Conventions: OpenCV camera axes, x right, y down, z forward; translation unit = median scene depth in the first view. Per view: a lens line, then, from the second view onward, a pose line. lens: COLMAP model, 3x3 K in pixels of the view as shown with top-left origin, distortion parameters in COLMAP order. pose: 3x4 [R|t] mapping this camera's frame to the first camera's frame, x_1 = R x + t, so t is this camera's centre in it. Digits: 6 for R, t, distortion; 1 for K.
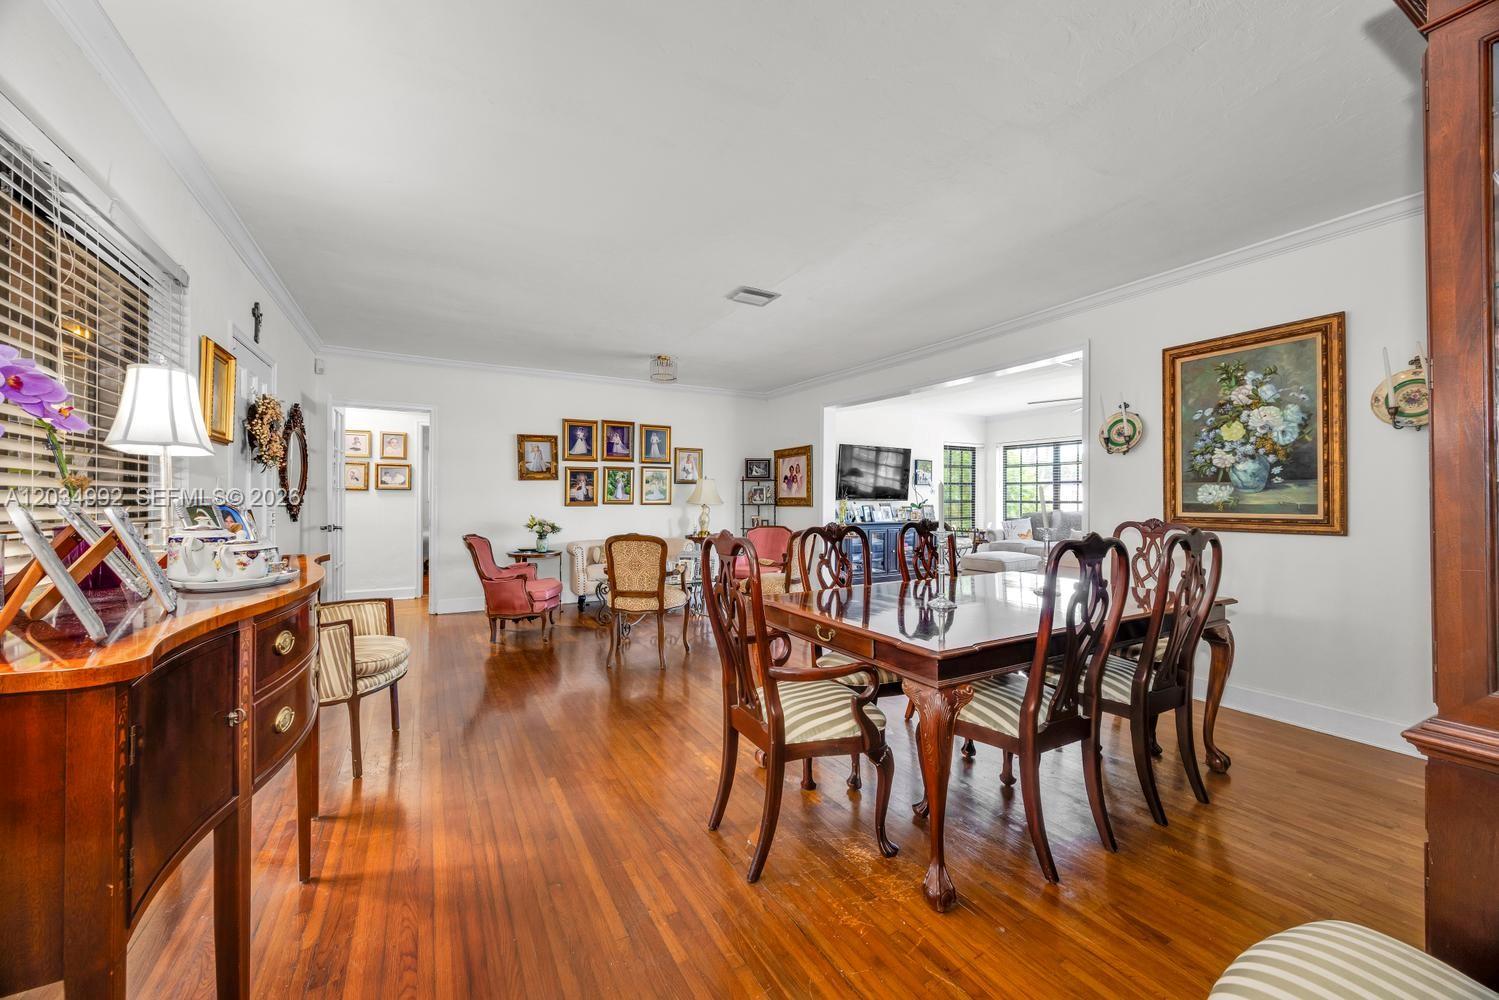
lens RADIAL K [[577.7, 0, 747.1], [0, 577.7, 497.0], [0, 0, 1]] dist [-0.002975, -0.000079]
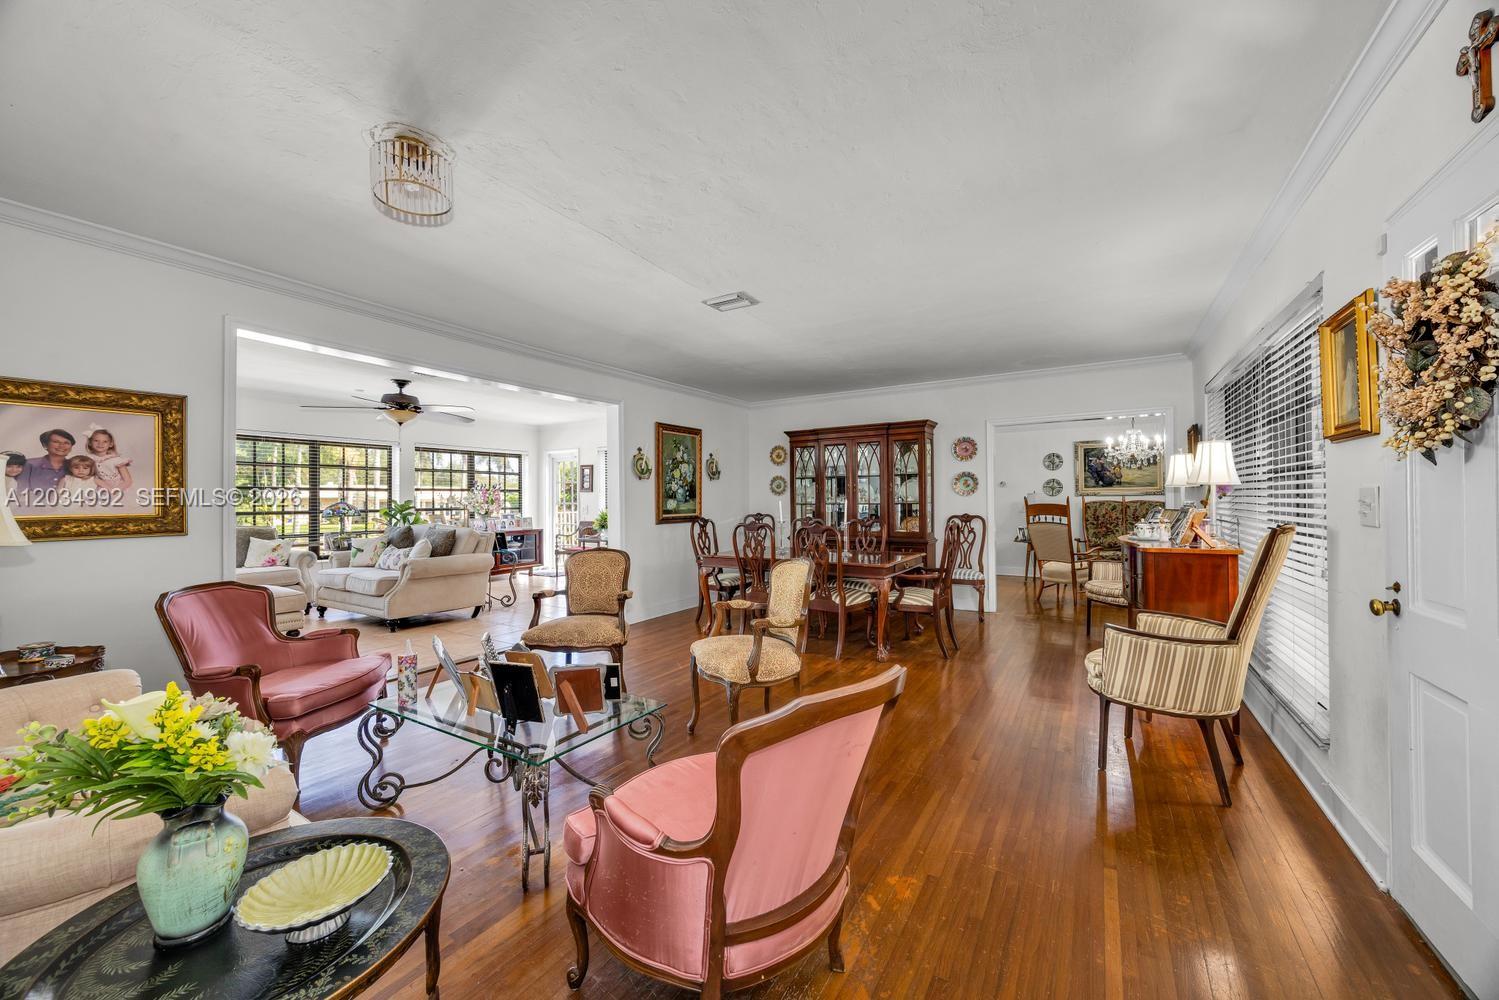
lens RADIAL K [[577.7, 0, 749.3], [0, 577.7, 496.6], [0, 0, 1]] dist [-0.002975, -0.000079]
pose [[-0.501139, 0.002576, 0.865363, -0.996755], [-0.001657, 0.999991, -0.003936, -0.024477], [-0.865365, -0.003406, -0.501131, 1.739217]]
